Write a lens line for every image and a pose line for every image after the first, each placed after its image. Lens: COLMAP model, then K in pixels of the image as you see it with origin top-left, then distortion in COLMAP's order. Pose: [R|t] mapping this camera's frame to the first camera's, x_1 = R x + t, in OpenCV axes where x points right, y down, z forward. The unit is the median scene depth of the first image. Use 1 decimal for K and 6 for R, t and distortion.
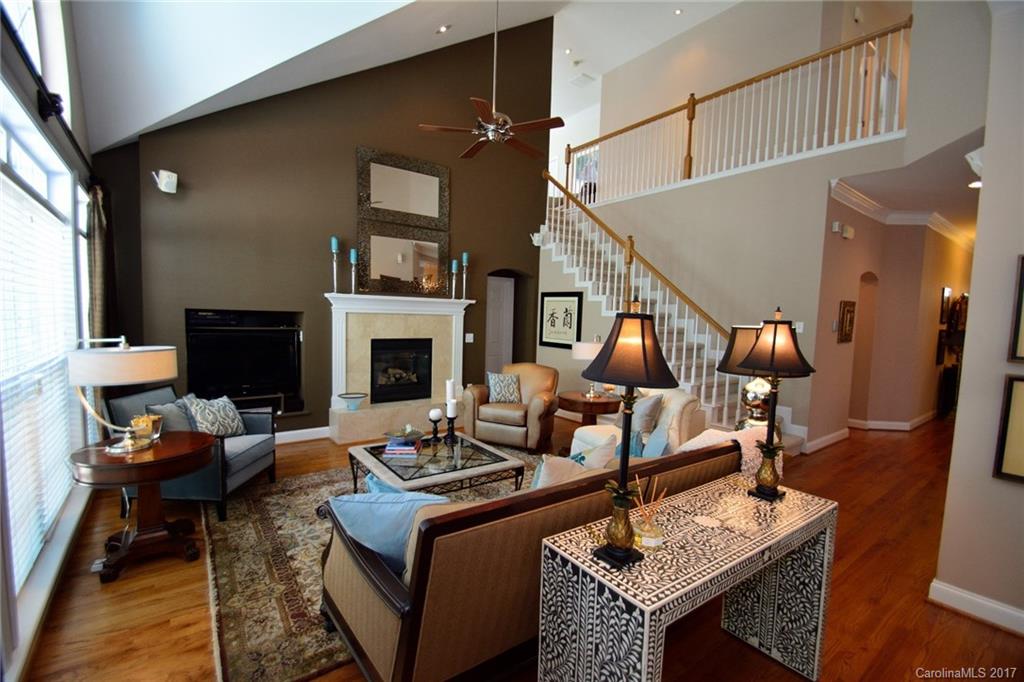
lens RADIAL K [[448.4, 0, 501.7], [0, 448.4, 348.7], [0, 0, 1]] dist [0.010698, -0.014788]
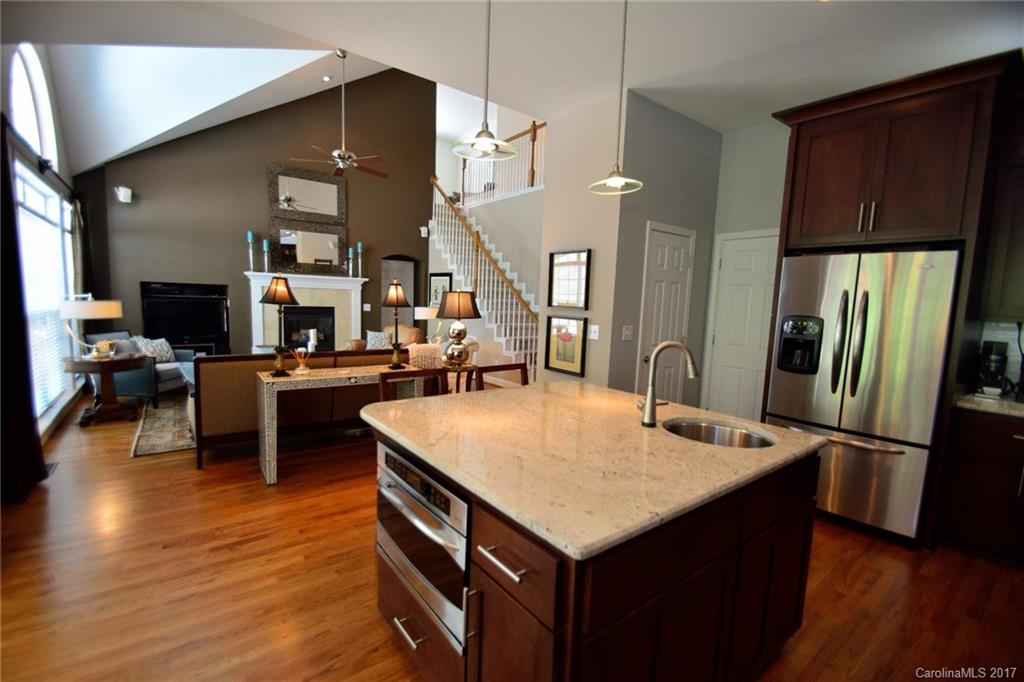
lens RADIAL K [[448.4, 0, 501.7], [0, 448.4, 348.7], [0, 0, 1]] dist [0.010698, -0.014788]
pose [[0.999965, 0.006882, 0.004758, 0.393240], [-0.007052, 0.999295, 0.036873, 0.056742], [-0.004501, -0.036905, 0.999309, -0.397423]]
